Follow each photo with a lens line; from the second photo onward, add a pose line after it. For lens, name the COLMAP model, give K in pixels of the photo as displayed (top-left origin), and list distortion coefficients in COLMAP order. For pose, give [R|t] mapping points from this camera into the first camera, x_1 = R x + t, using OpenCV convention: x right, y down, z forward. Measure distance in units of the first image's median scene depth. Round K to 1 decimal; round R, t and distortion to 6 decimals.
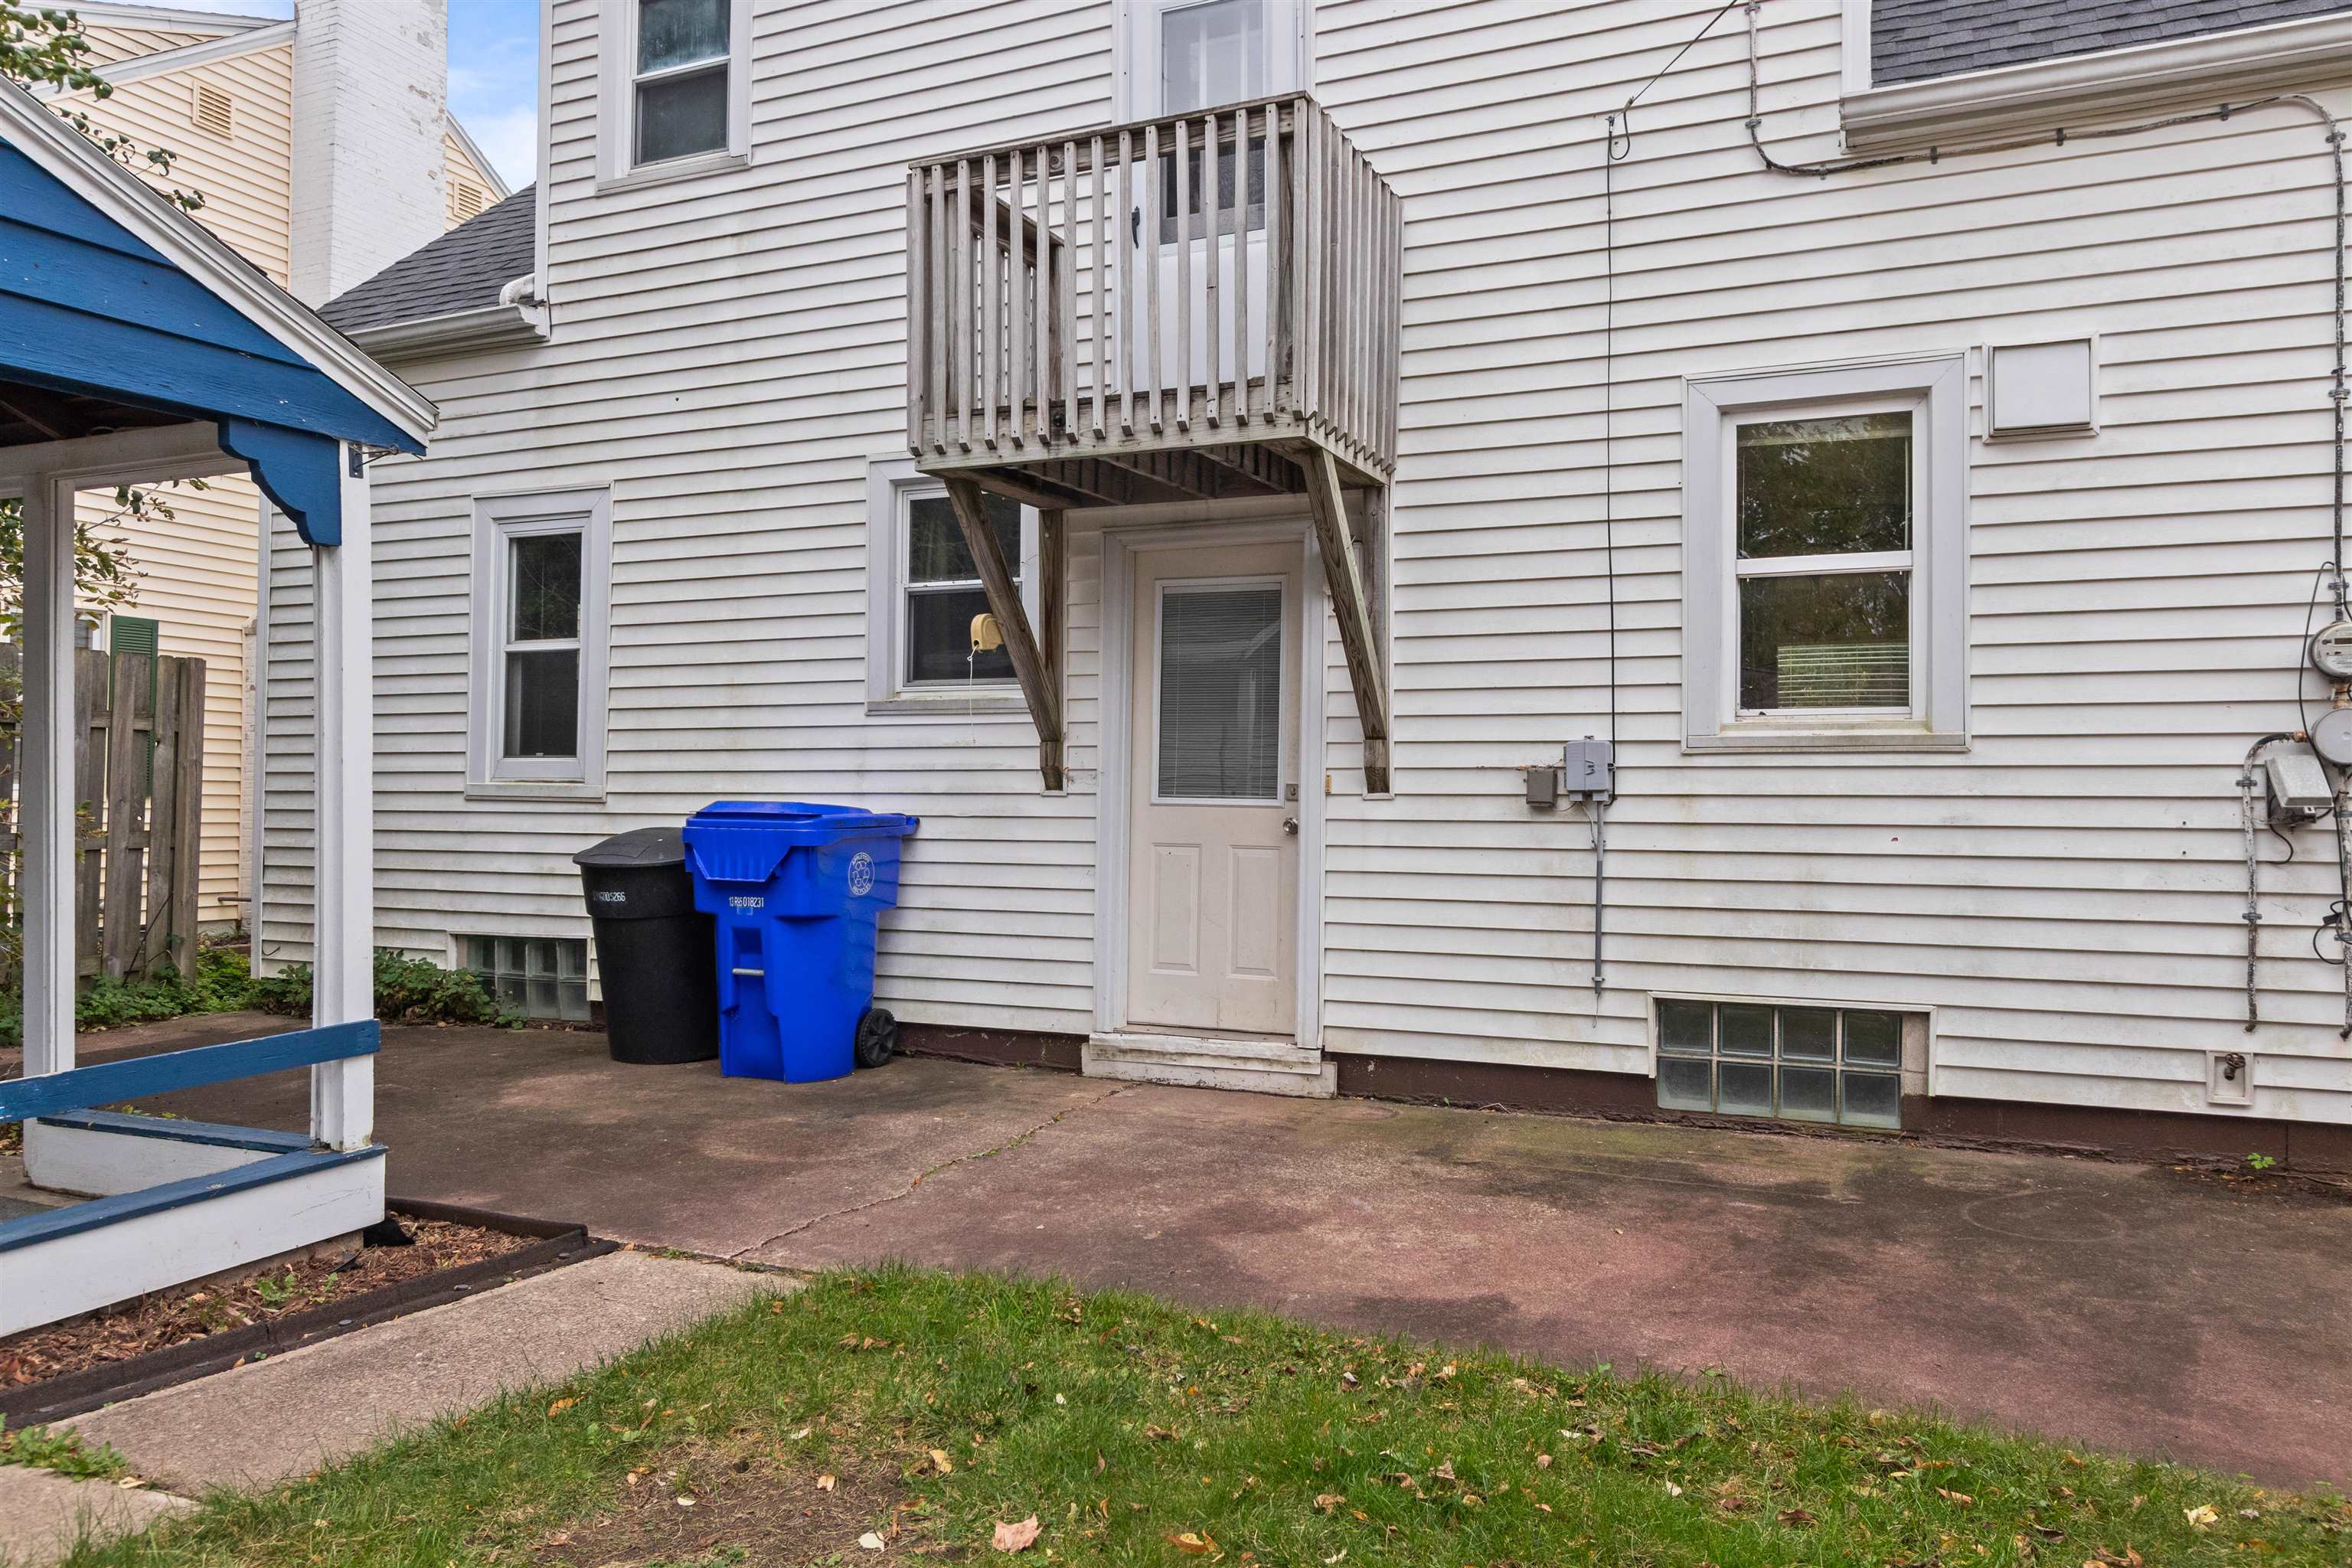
lens RADIAL K [[1652.3, 0, 1174.8], [0, 1652.3, 794.1], [0, 0, 1]] dist [0.005925, -0.001695]
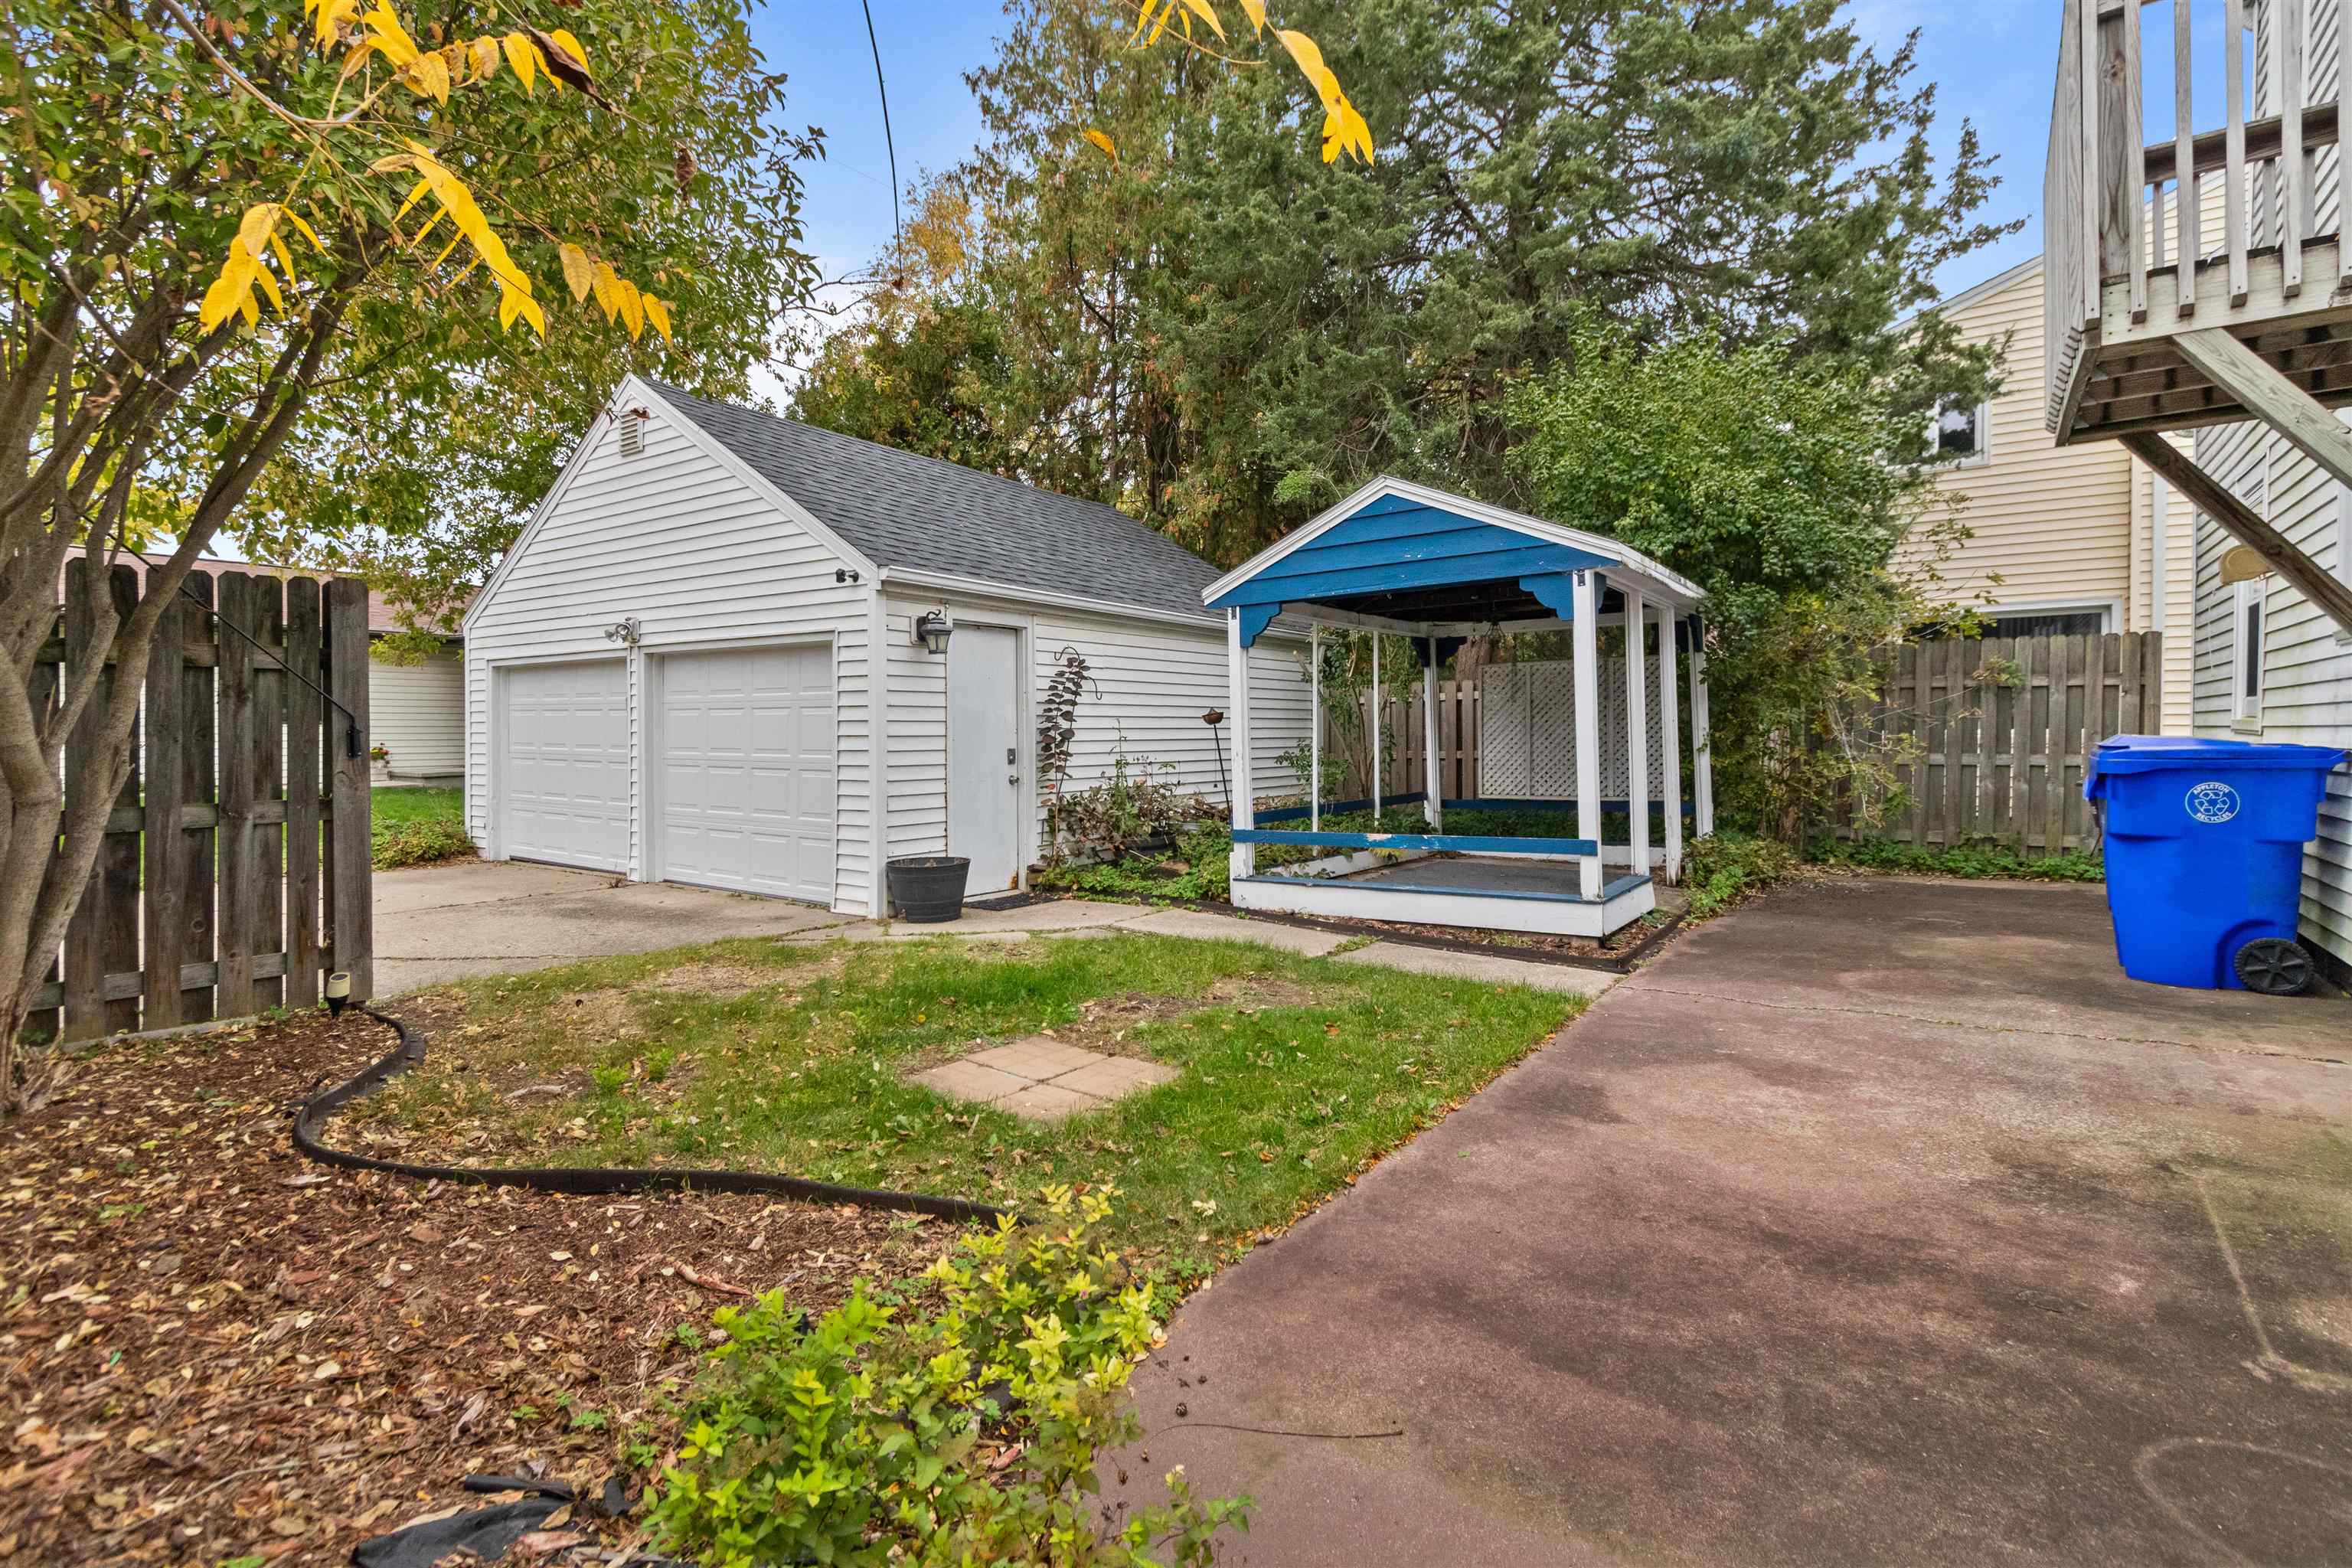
lens RADIAL K [[1102.7, 0, 1177.7], [0, 1102.7, 744.2], [0, 0, 1]] dist [0.008954, -0.000027]
pose [[-0.194899, 0.011094, -0.980761, 1.078922], [0.007390, 0.999924, 0.009842, -0.003464], [0.980795, -0.005330, -0.194967, 0.801536]]
